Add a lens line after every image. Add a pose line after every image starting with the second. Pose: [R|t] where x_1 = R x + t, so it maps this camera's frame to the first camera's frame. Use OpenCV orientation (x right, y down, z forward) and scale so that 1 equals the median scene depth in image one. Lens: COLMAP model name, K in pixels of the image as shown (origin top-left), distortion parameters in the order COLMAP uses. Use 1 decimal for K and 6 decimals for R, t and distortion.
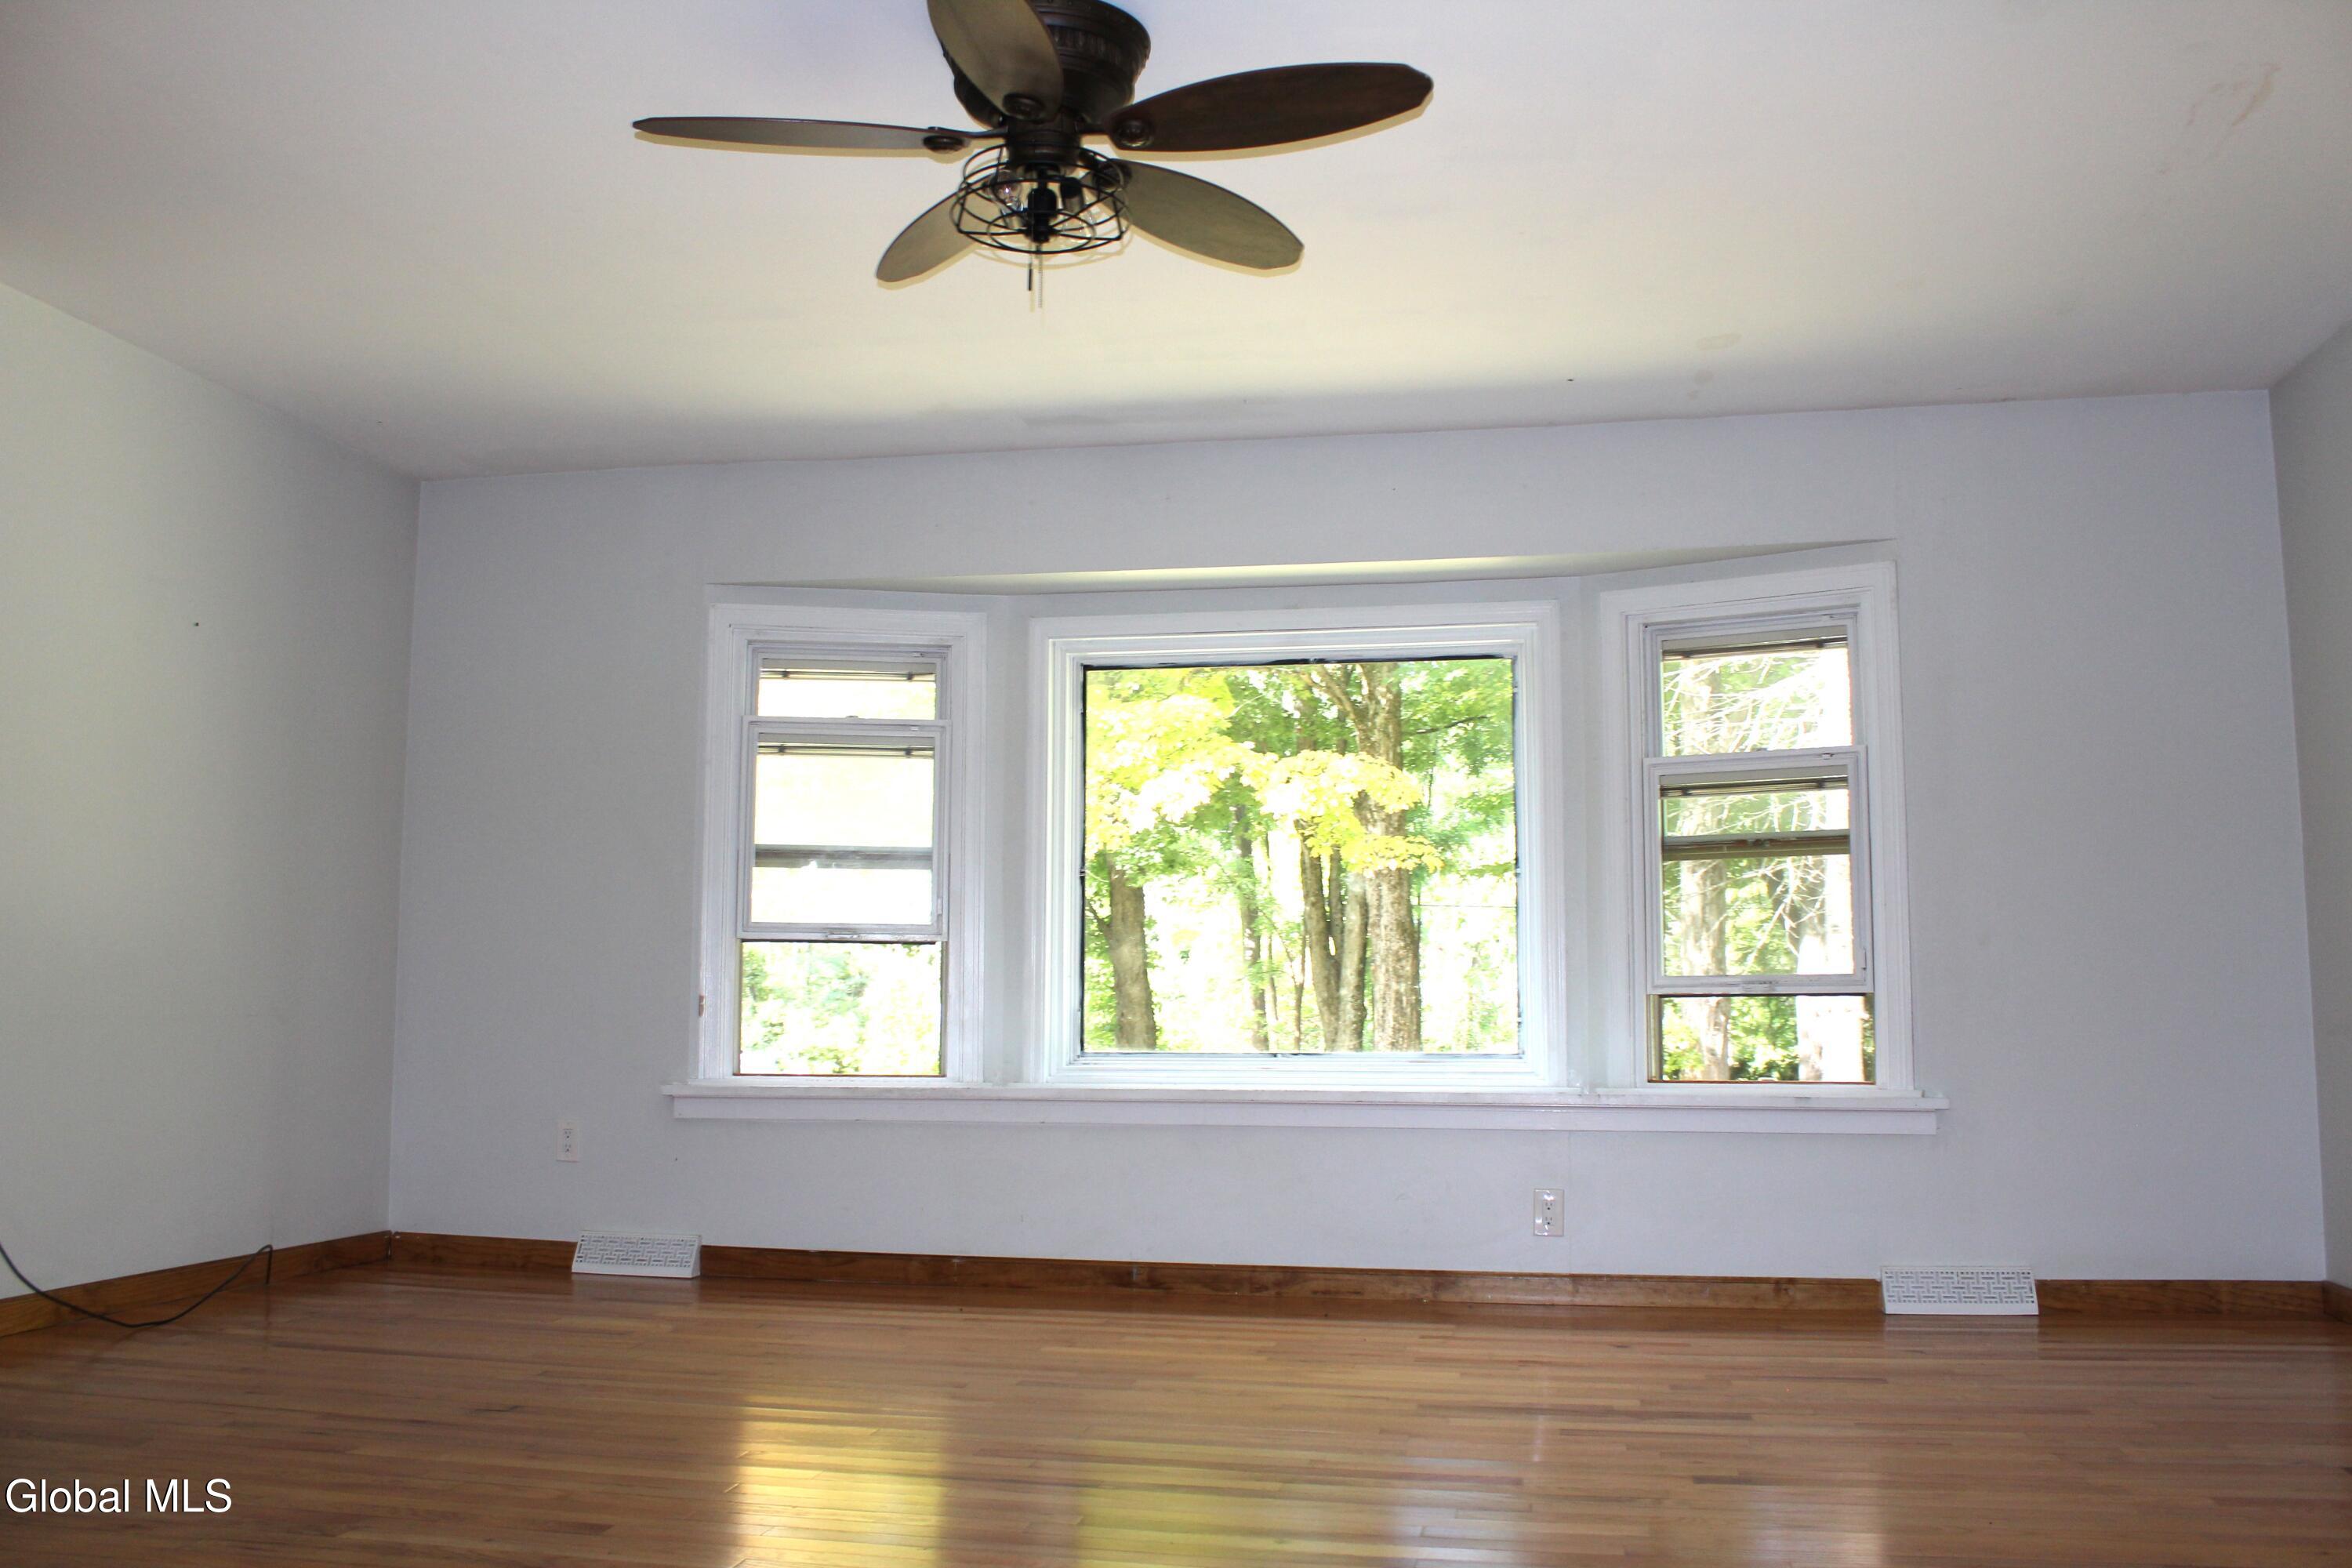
lens RADIAL K [[1967.6, 0, 1176.0], [0, 1967.6, 784.0], [0, 0, 1]] dist [-0.169630, 0.155950]
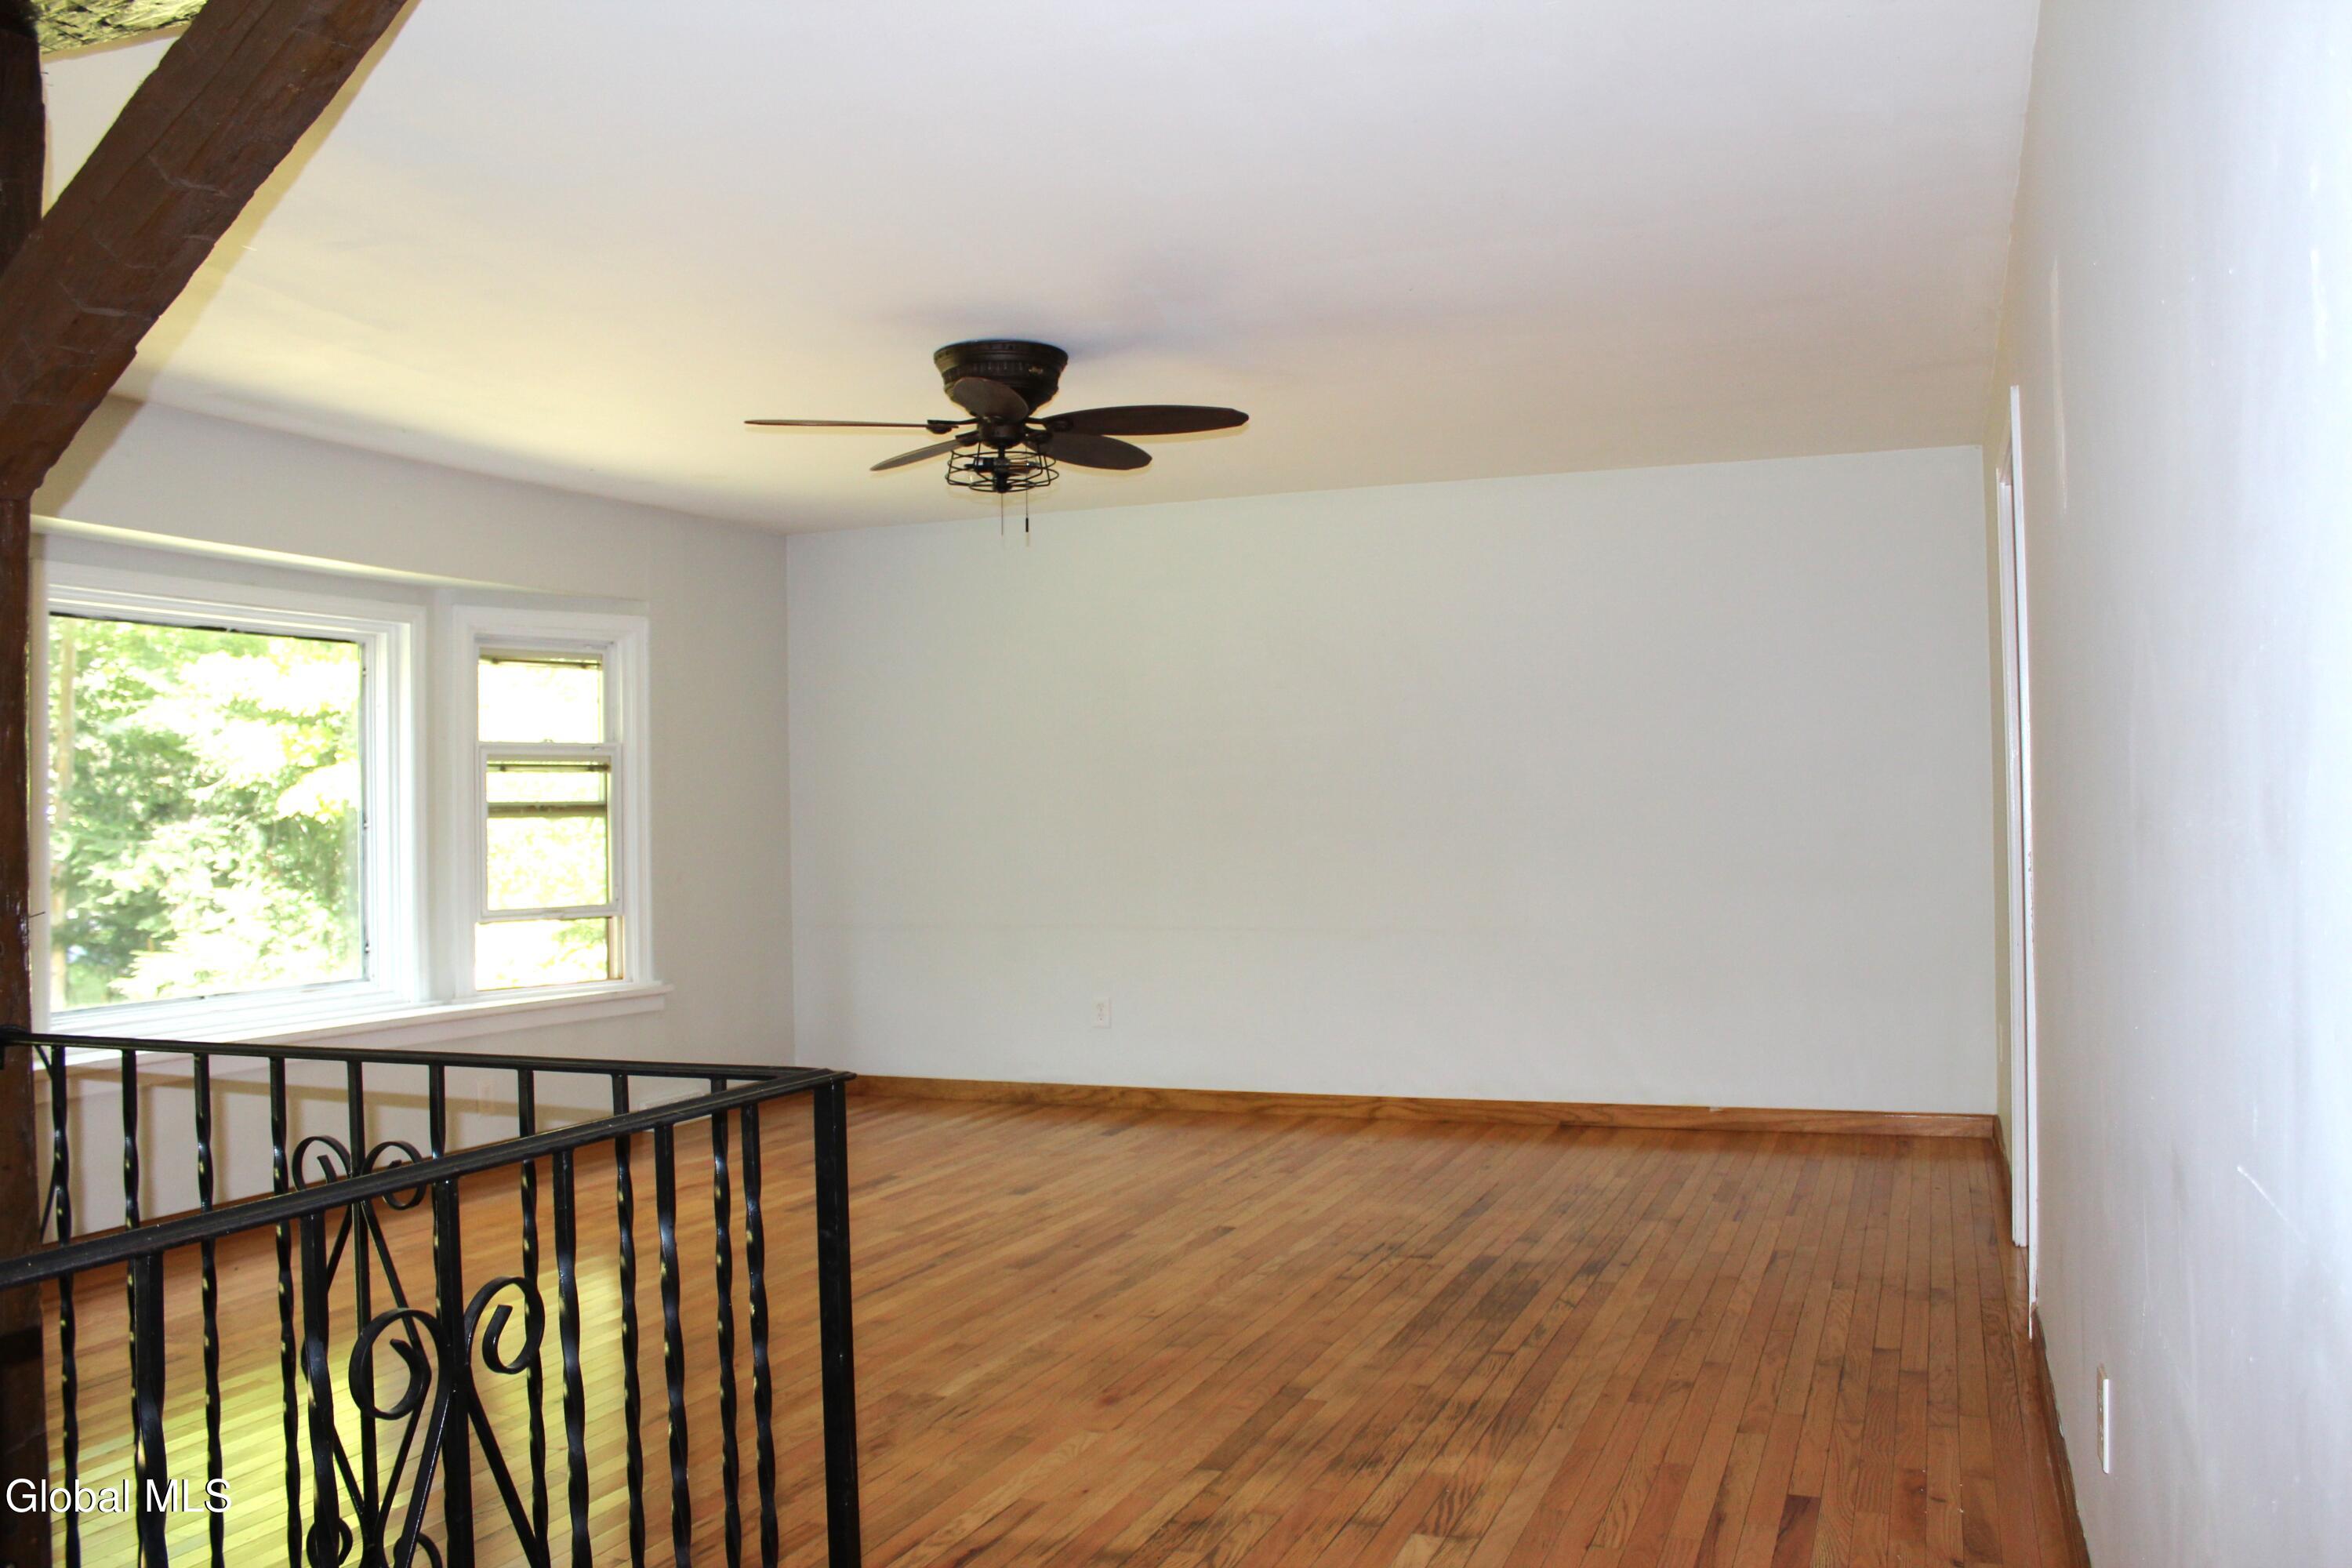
lens RADIAL K [[1967.6, 0, 1176.0], [0, 1967.6, 784.0], [0, 0, 1]] dist [-0.169630, 0.155950]
pose [[0.176596, 0.002076, 0.984281, -0.962478], [-0.096618, 0.995205, 0.015235, -0.049862], [-0.979530, -0.097790, 0.175950, 0.339084]]
